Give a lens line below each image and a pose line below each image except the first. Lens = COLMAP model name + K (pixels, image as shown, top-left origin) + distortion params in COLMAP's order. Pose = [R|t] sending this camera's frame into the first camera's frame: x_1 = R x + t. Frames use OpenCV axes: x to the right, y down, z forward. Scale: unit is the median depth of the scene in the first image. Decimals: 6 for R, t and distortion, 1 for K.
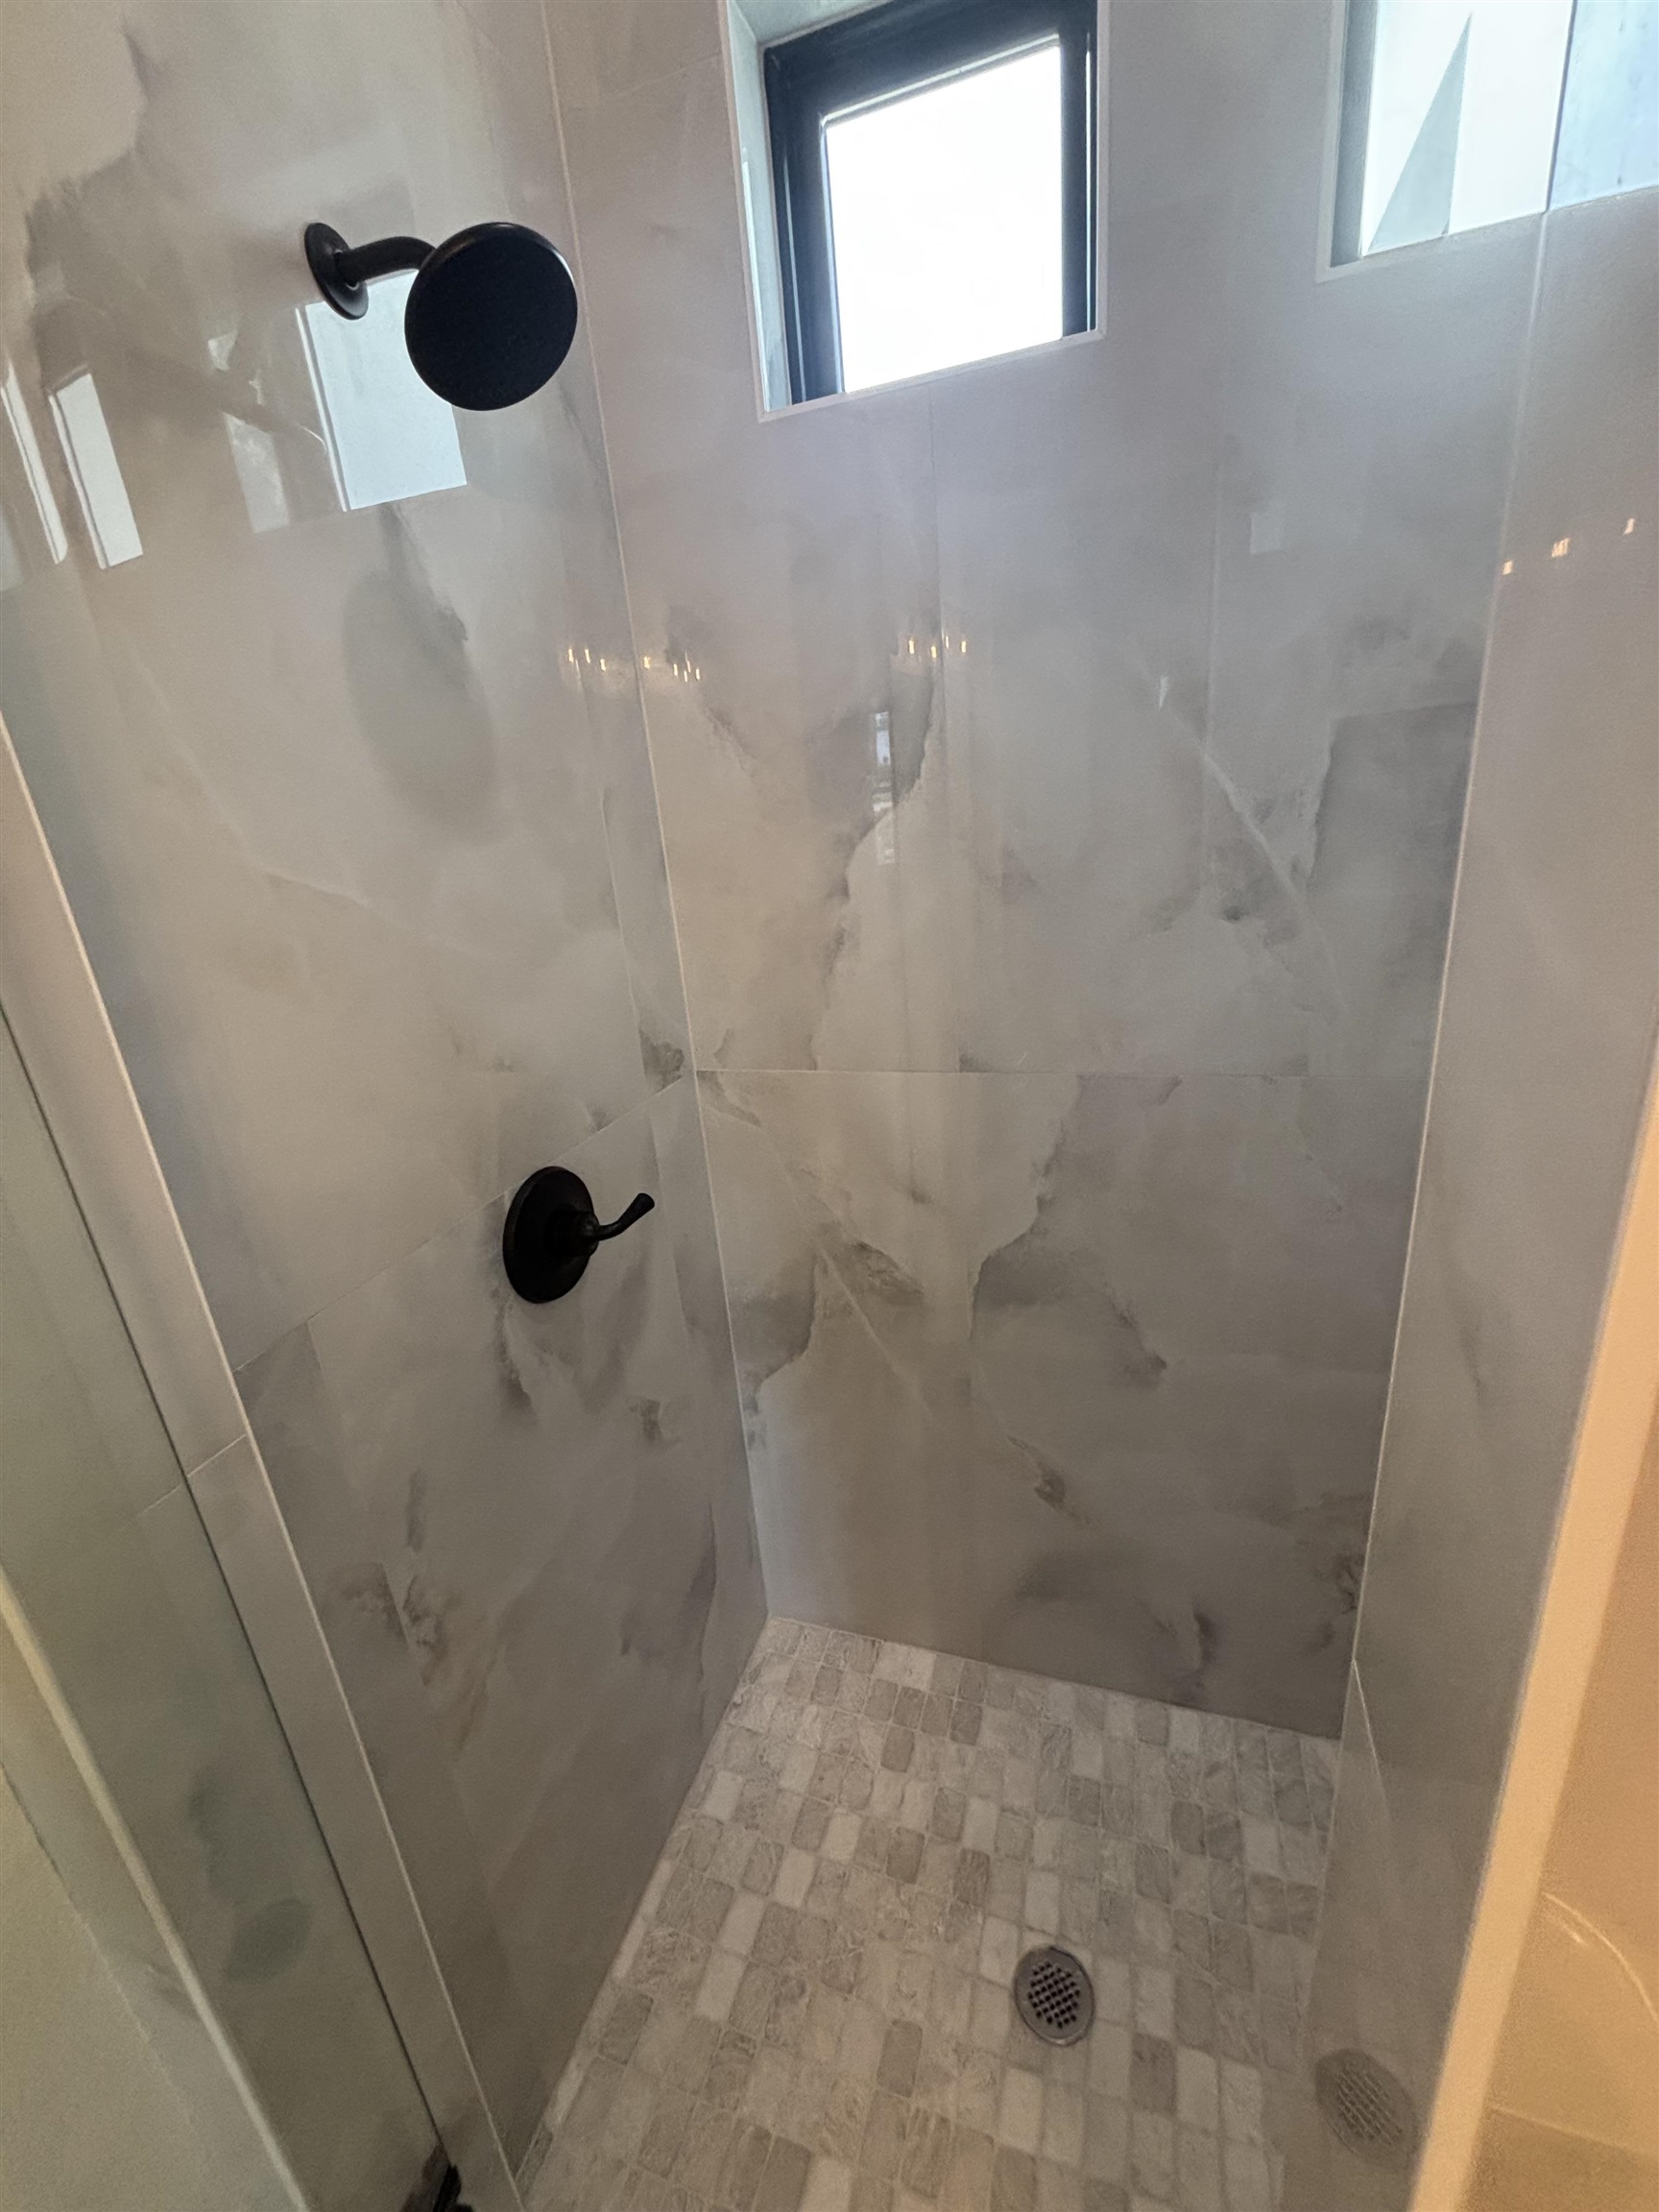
lens RADIAL K [[899.4, 0, 836.3], [0, 899.4, 1105.5], [0, 0, 1]] dist [0.006888, -0.000204]
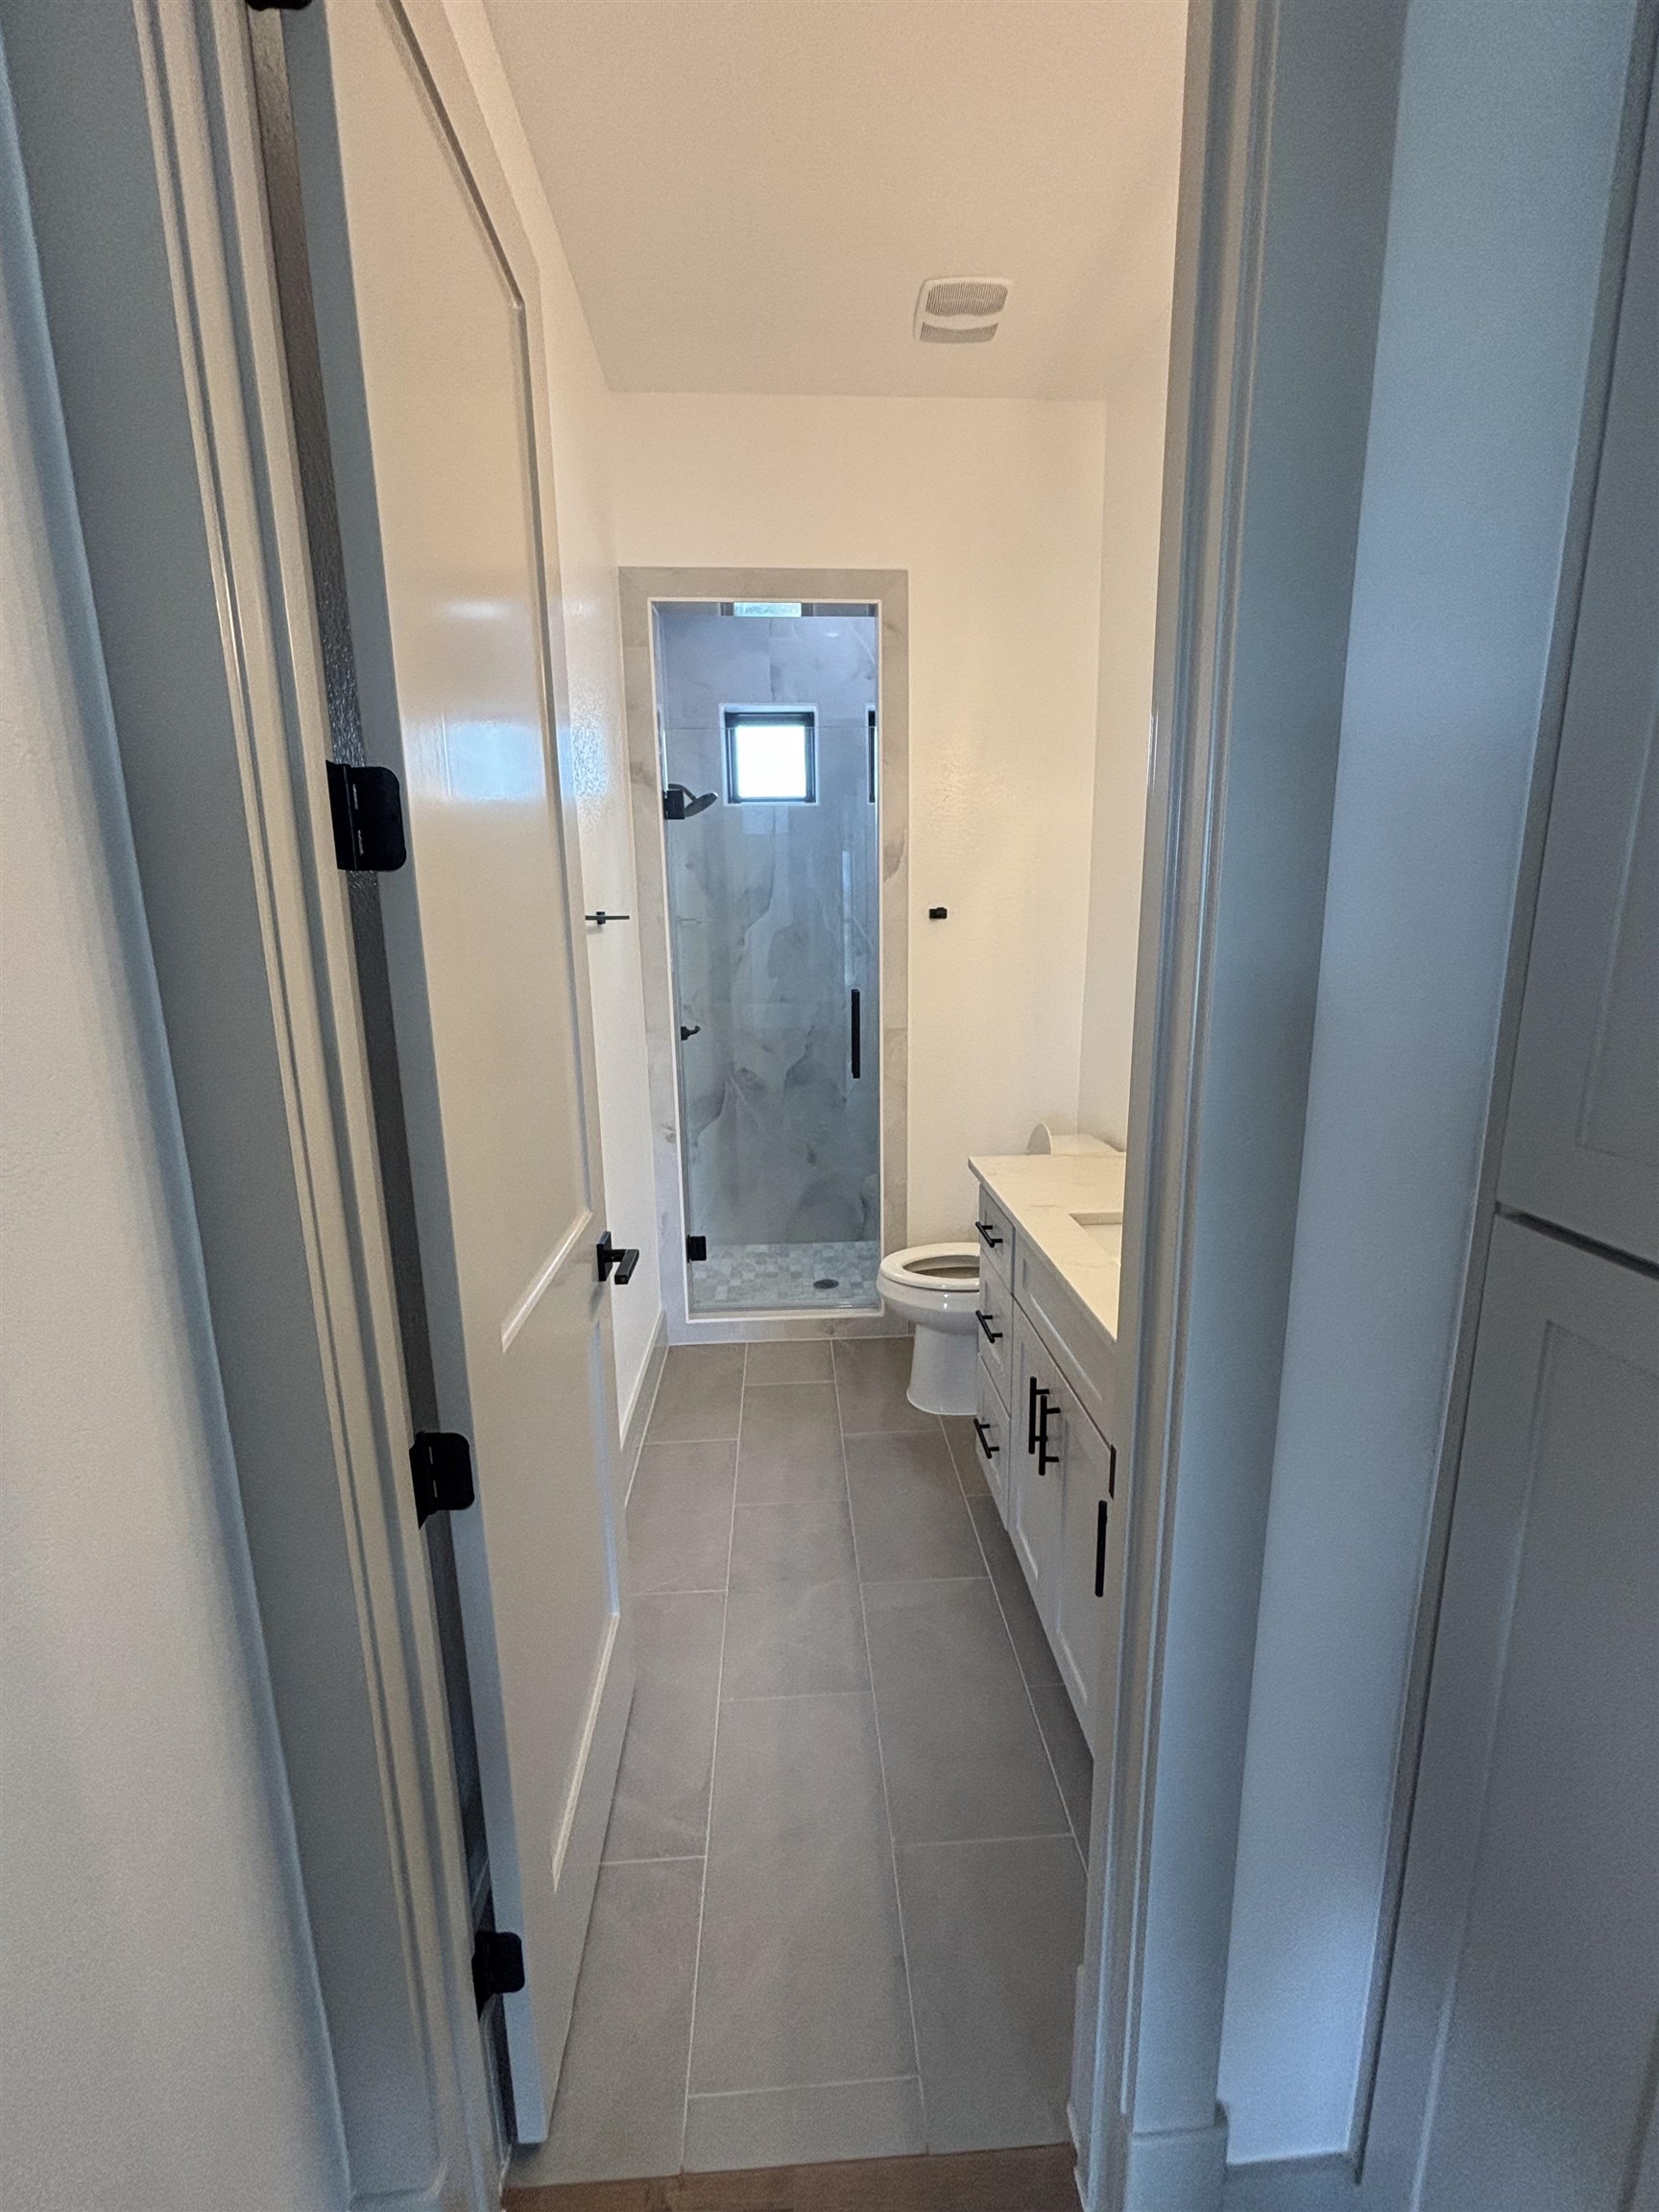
lens RADIAL K [[899.4, 0, 836.3], [0, 899.4, 1105.5], [0, 0, 1]] dist [0.006888, -0.000204]
pose [[0.929001, -0.002243, 0.370070, -0.747874], [0.054935, 0.989739, -0.131905, 0.660064], [-0.365977, 0.142869, 0.919592, -1.675861]]
